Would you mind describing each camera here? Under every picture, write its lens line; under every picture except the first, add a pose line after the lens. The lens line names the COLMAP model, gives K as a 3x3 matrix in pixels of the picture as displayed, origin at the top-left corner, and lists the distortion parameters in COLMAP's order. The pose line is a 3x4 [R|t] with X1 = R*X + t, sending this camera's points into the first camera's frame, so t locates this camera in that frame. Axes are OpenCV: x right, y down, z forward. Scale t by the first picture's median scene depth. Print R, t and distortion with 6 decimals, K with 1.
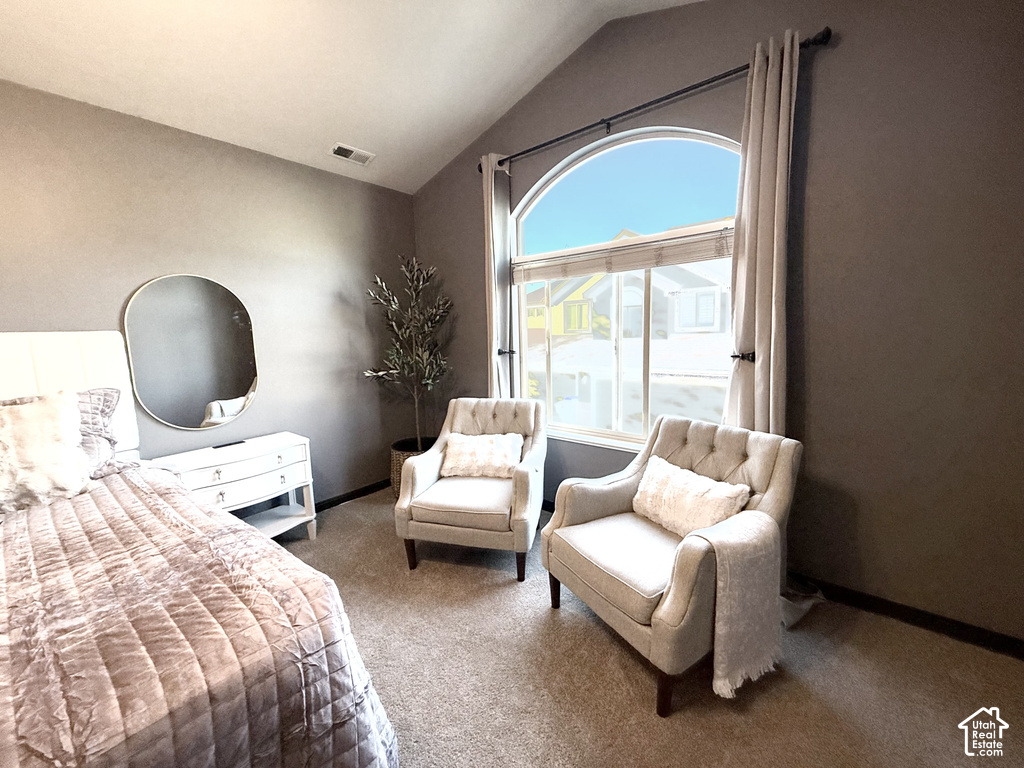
lens RADIAL K [[405.3, 0, 511.6], [0, 405.3, 382.7], [0, 0, 1]] dist [0.001605, 0.000265]
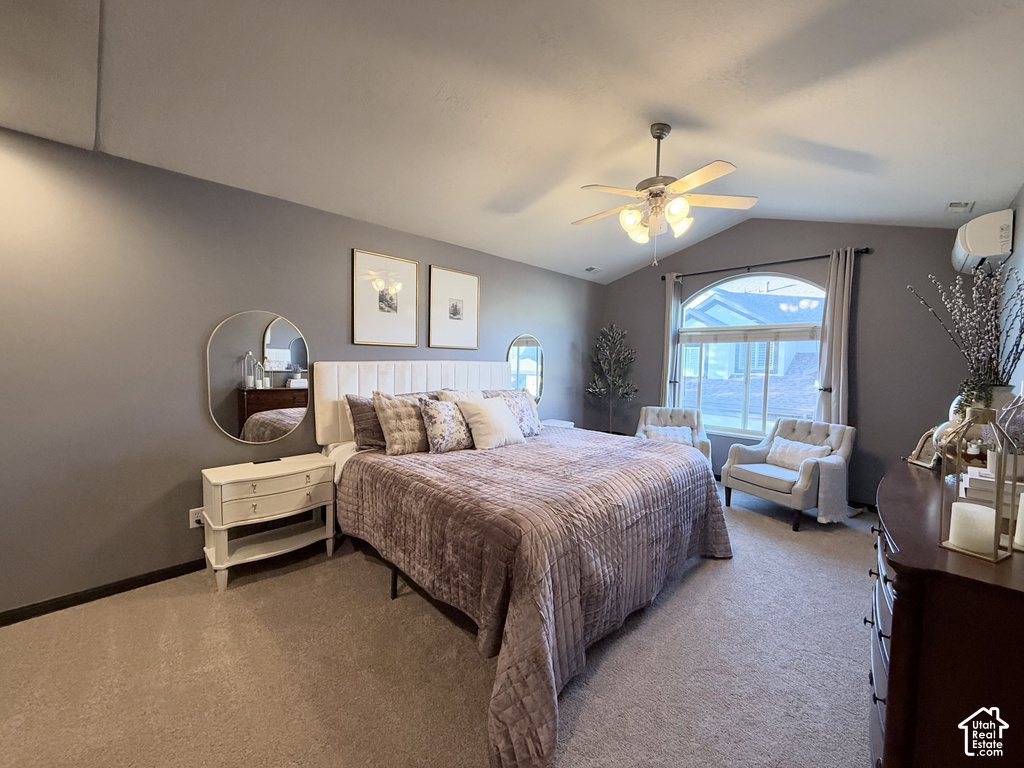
lens RADIAL K [[405.3, 0, 512.2], [0, 405.3, 383.8], [0, 0, 1]] dist [0.001605, 0.000265]
pose [[0.994838, 0.054366, -0.085688, -0.801311], [-0.060785, 0.995392, -0.074168, 0.150870], [0.081261, 0.078994, 0.993558, -1.128838]]
